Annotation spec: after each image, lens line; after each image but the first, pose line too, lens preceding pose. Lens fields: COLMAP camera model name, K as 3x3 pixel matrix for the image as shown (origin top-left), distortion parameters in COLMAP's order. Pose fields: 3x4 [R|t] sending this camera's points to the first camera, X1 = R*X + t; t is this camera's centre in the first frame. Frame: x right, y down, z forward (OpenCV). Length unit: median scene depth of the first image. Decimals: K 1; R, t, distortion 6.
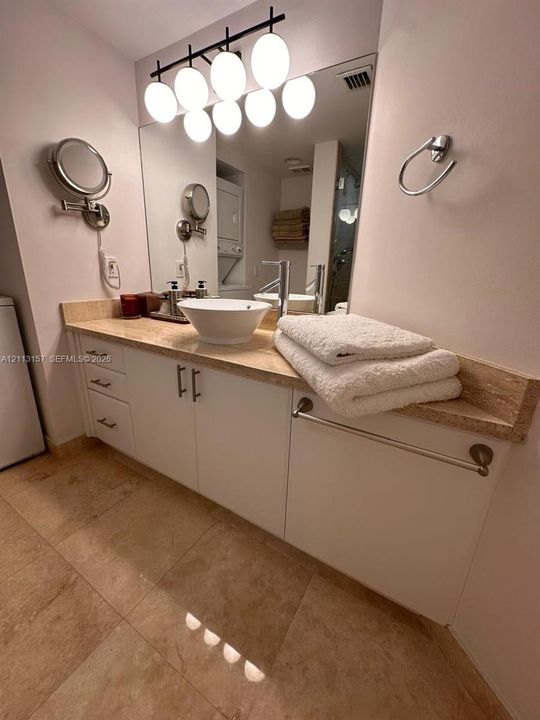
lens RADIAL K [[289.0, 0, 272.1], [0, 289.0, 358.8], [0, 0, 1]] dist [-0.001968, 0.000076]
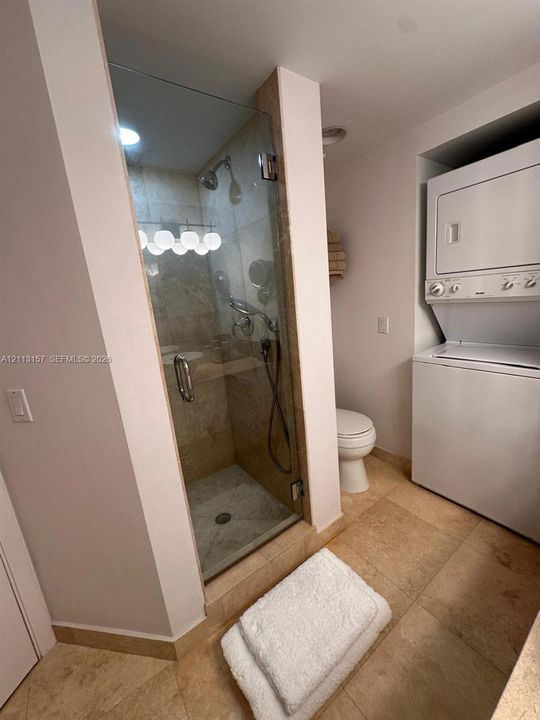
lens RADIAL K [[289.0, 0, 272.1], [0, 289.0, 358.8], [0, 0, 1]] dist [-0.001968, 0.000076]
pose [[-0.409324, 0.210566, -0.887759, 0.668240], [-0.182294, 0.934512, 0.305707, -1.214531], [0.893993, 0.286967, -0.344133, 1.680339]]
